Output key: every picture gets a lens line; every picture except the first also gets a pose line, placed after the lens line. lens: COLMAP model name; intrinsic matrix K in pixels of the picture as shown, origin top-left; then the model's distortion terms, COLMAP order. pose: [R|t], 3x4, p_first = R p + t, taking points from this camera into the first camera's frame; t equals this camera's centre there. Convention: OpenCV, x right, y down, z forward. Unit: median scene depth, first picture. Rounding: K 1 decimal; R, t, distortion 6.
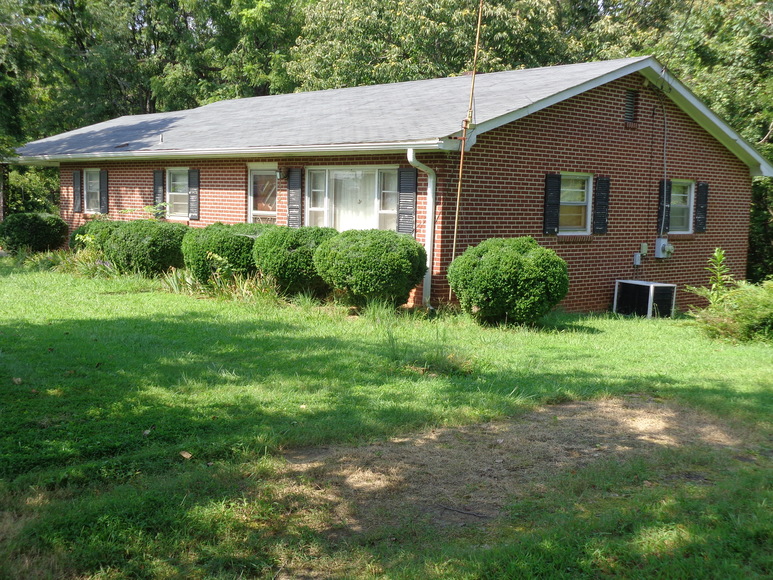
lens RADIAL K [[885.8, 0, 386.5], [0, 885.8, 290.0], [0, 0, 1]] dist [0.088069, -0.002585]
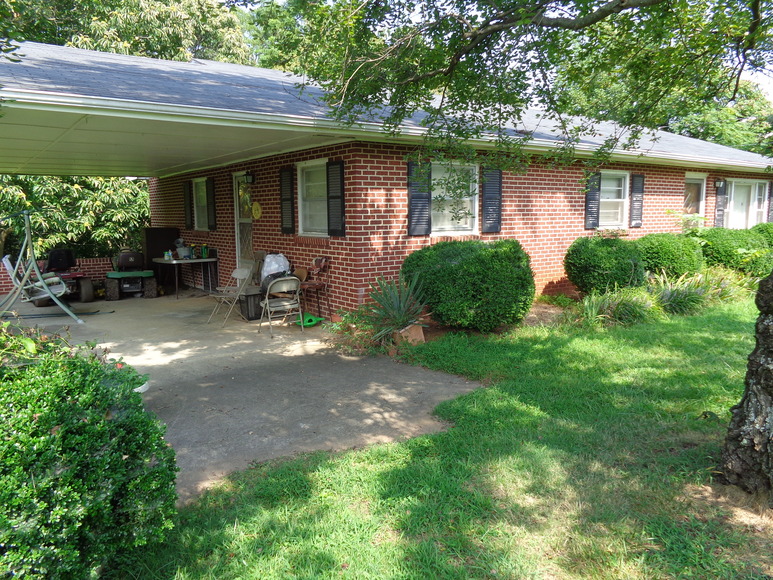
lens RADIAL K [[589.5, 0, 386.5], [0, 589.5, 290.0], [0, 0, 1]] dist [-0.006992, 0.003055]
pose [[0.149429, -0.155478, 0.976472, -0.976053], [0.106784, 0.984321, 0.140387, -0.142077], [-0.982989, 0.083294, 0.163689, 1.278518]]
